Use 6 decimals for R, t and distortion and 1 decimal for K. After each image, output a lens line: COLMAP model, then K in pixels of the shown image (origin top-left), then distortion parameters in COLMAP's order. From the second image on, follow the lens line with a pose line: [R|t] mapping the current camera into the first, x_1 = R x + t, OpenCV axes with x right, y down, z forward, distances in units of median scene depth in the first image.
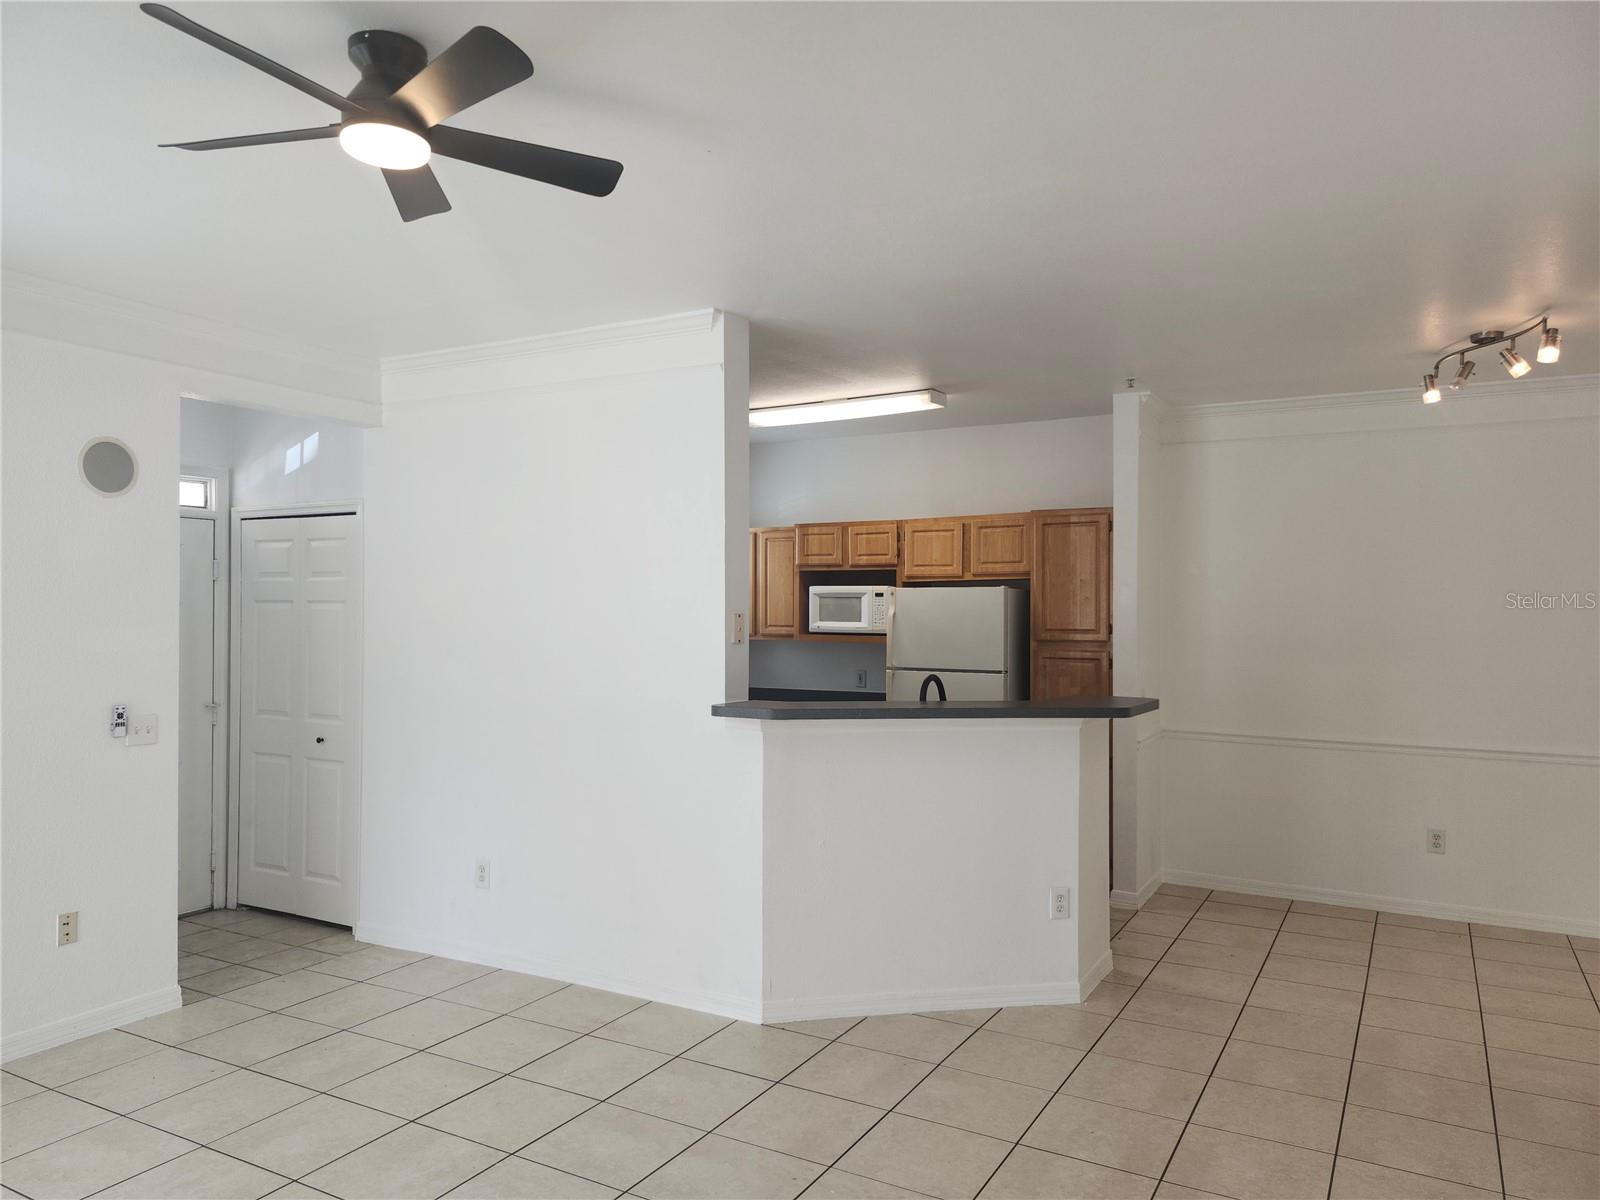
lens RADIAL K [[1107.5, 0, 799.7], [0, 1107.5, 606.5], [0, 0, 1]] dist [0.093059, -0.098946]
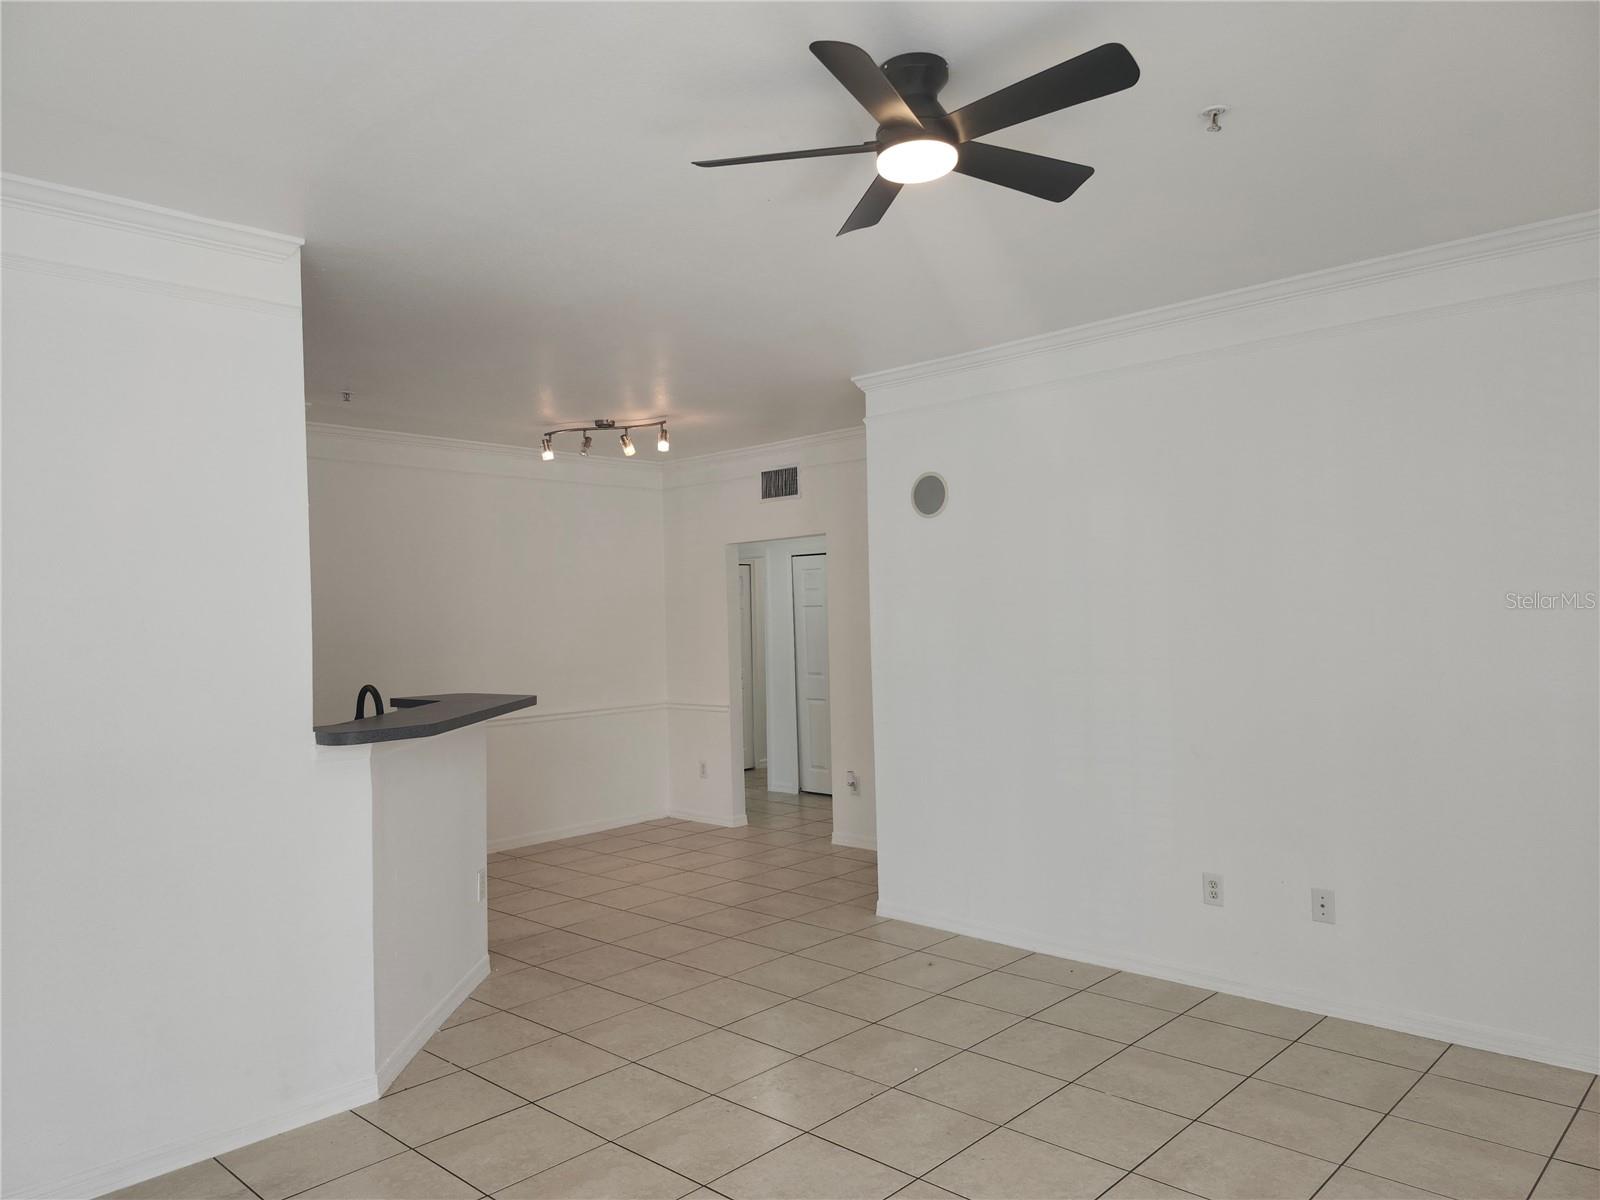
lens RADIAL K [[1082.1, 0, 797.8], [0, 1082.1, 601.2], [0, 0, 1]] dist [0.048805, -0.089224]
pose [[0.257314, -0.008396, 0.966291, -0.734708], [0.024368, 0.999701, 0.002197, -0.007047], [-0.966021, 0.022981, 0.257442, 0.439991]]
